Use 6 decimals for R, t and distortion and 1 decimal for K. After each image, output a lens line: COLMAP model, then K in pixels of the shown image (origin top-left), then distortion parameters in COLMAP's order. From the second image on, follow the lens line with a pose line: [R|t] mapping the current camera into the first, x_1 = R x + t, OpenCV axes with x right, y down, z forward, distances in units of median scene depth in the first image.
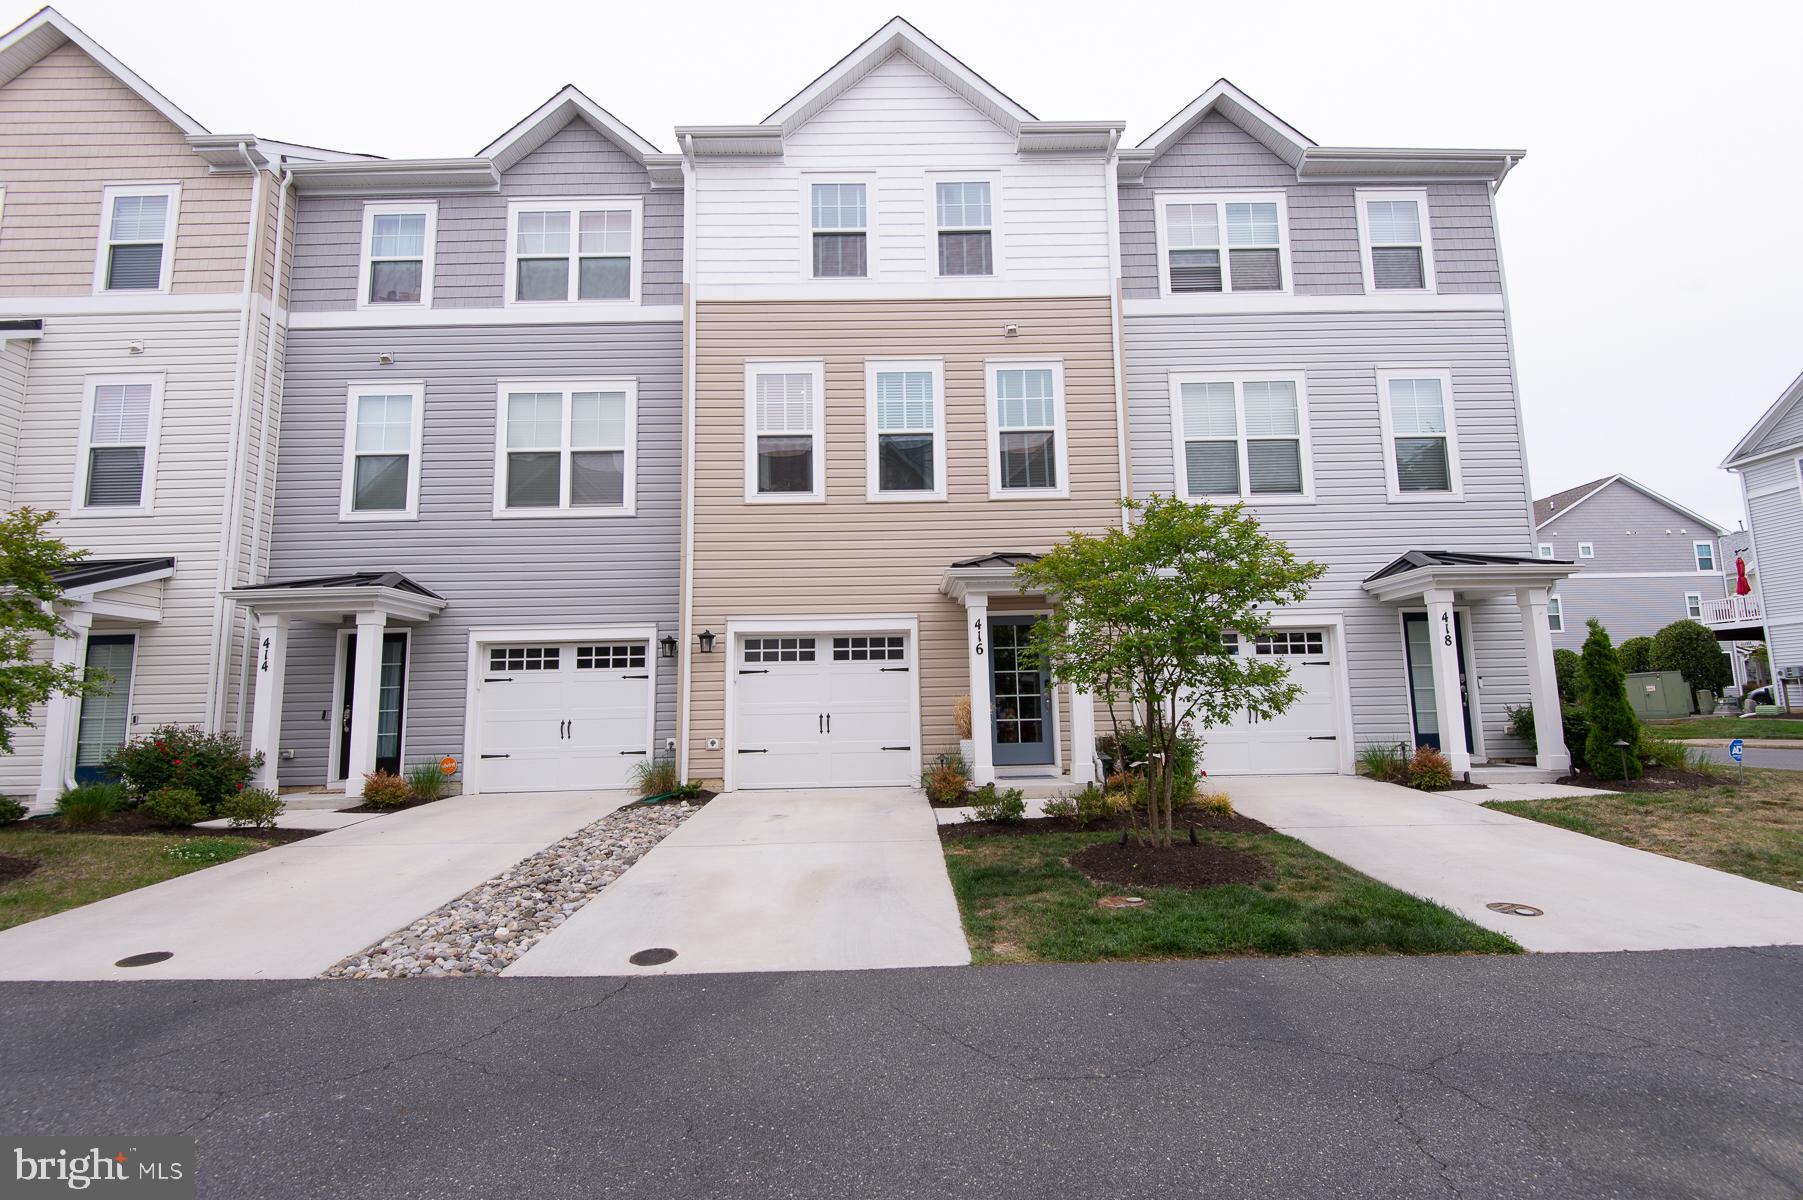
lens RADIAL K [[877.4, 0, 902.6], [0, 877.4, 592.4], [0, 0, 1]] dist [0.018978, -0.003455]
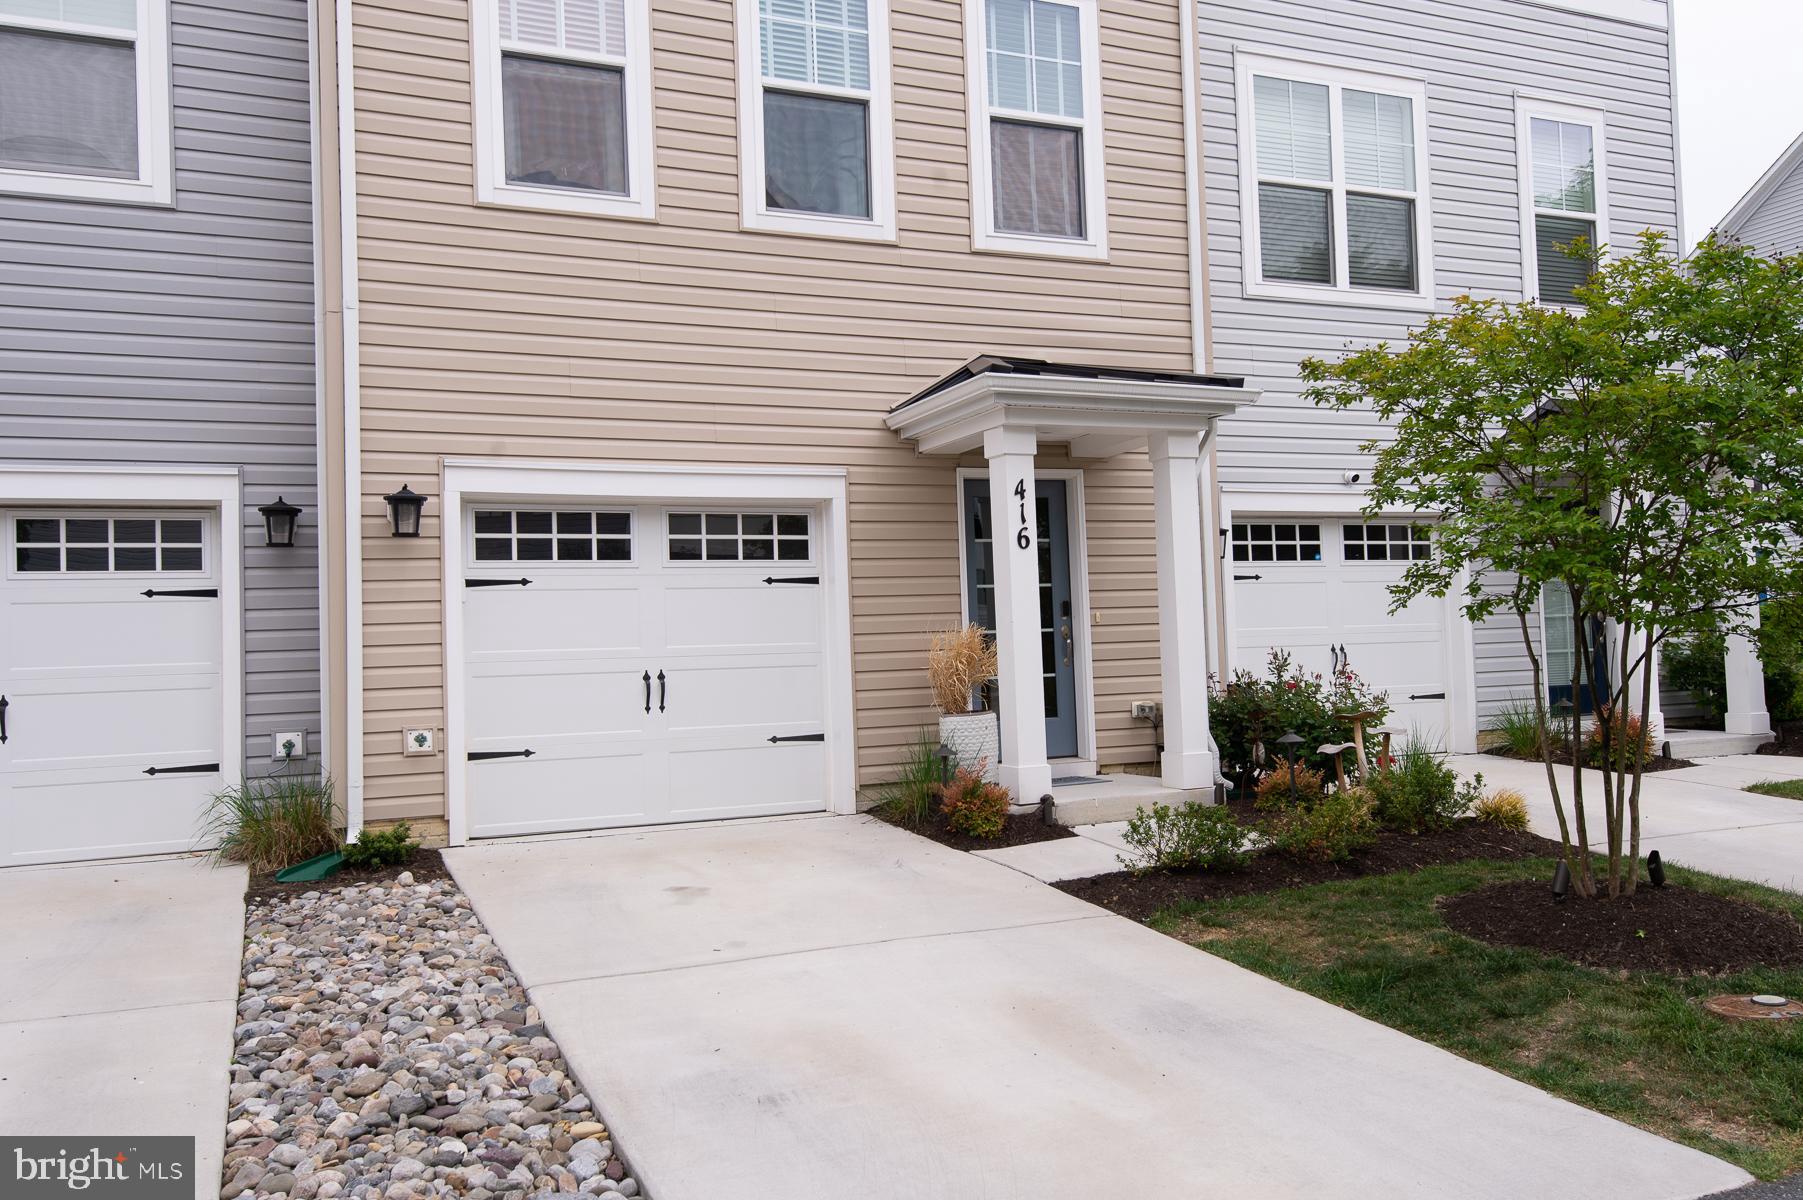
lens RADIAL K [[1465.2, 0, 902.1], [0, 1465.2, 605.1], [0, 0, 1]] dist [0.024444, -0.007381]
pose [[0.918031, 0.001855, 0.396504, -0.268397], [-0.036957, 0.996036, 0.080906, 0.031731], [-0.394783, -0.088928, 0.914461, 0.212443]]
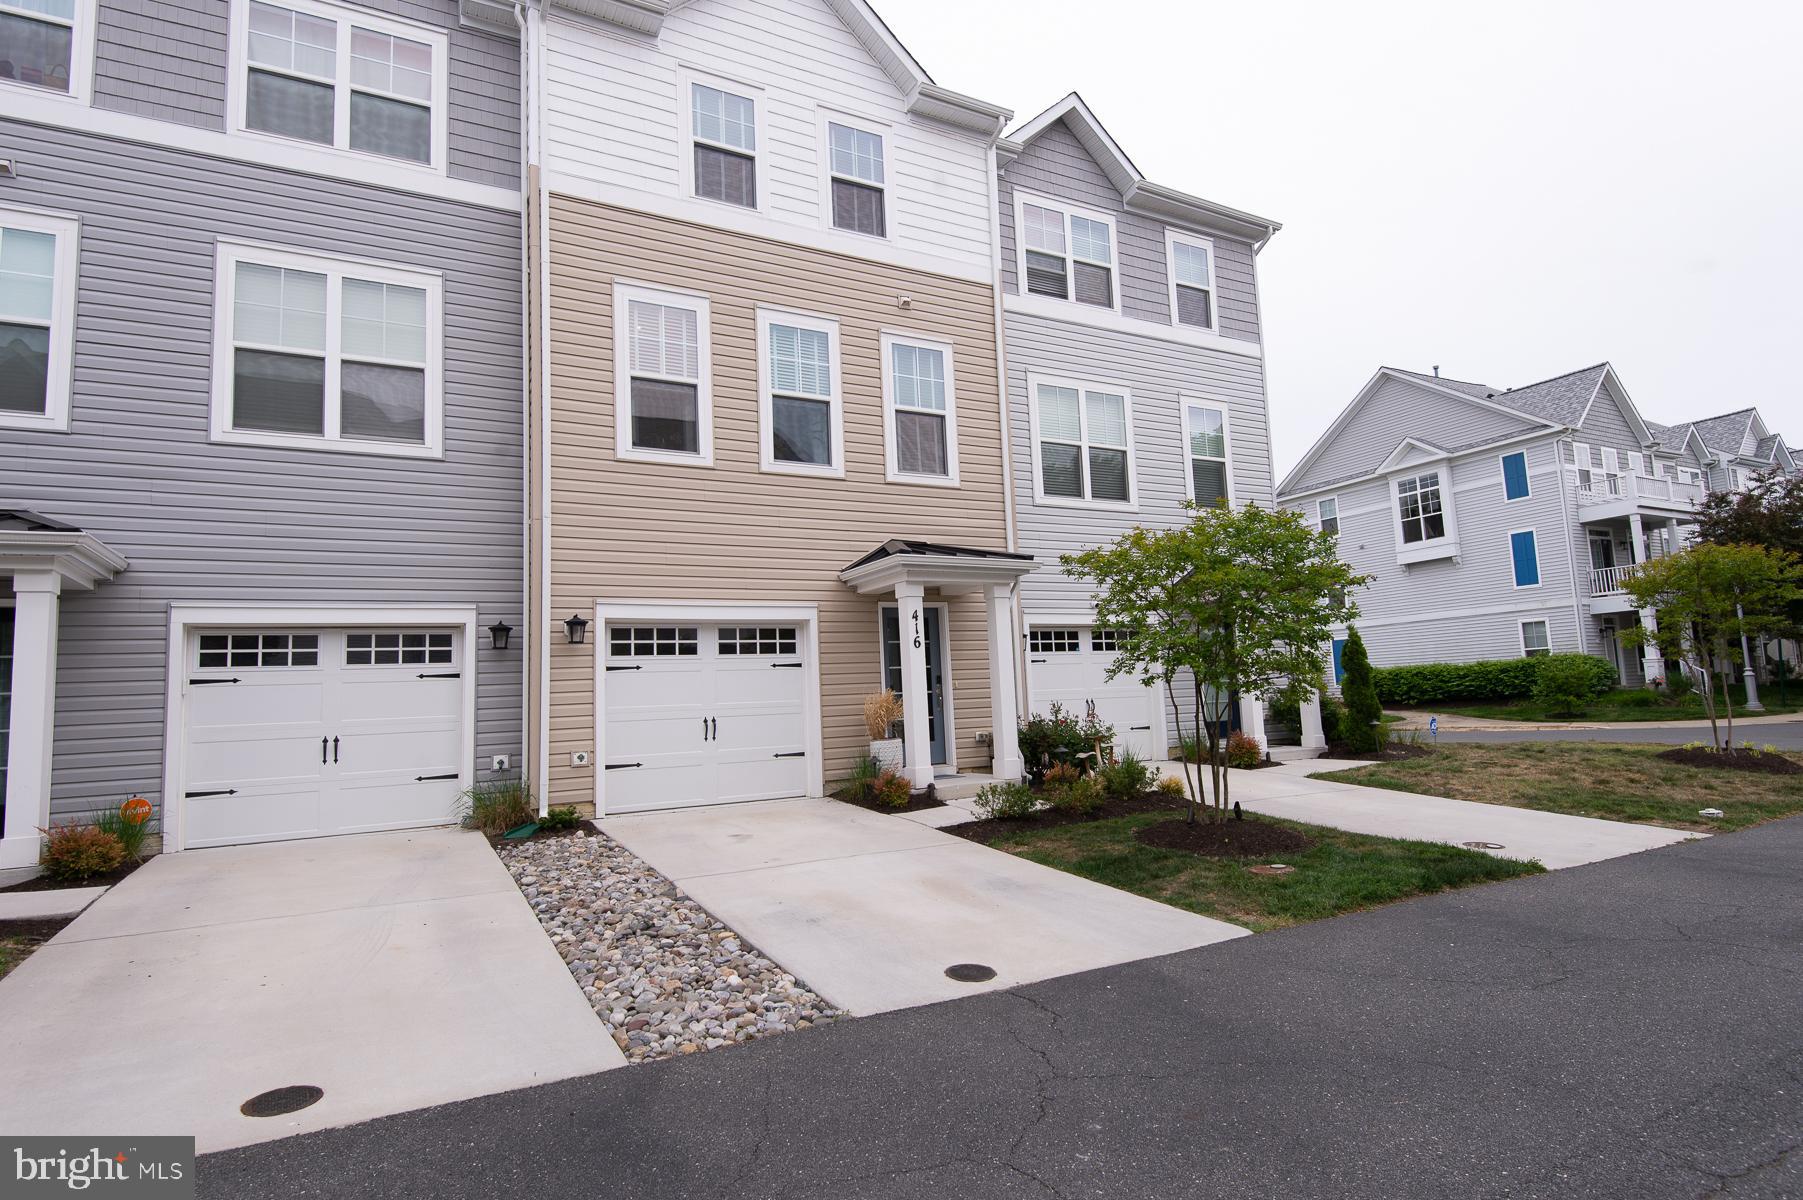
lens RADIAL K [[995.3, 0, 911.9], [0, 995.3, 591.1], [0, 0, 1]] dist [0.029720, -0.014509]
pose [[0.874694, 0.036481, 0.483301, -0.369542], [-0.038473, 0.999243, -0.005797, 0.014119], [-0.483146, -0.013523, 0.875435, 0.064915]]
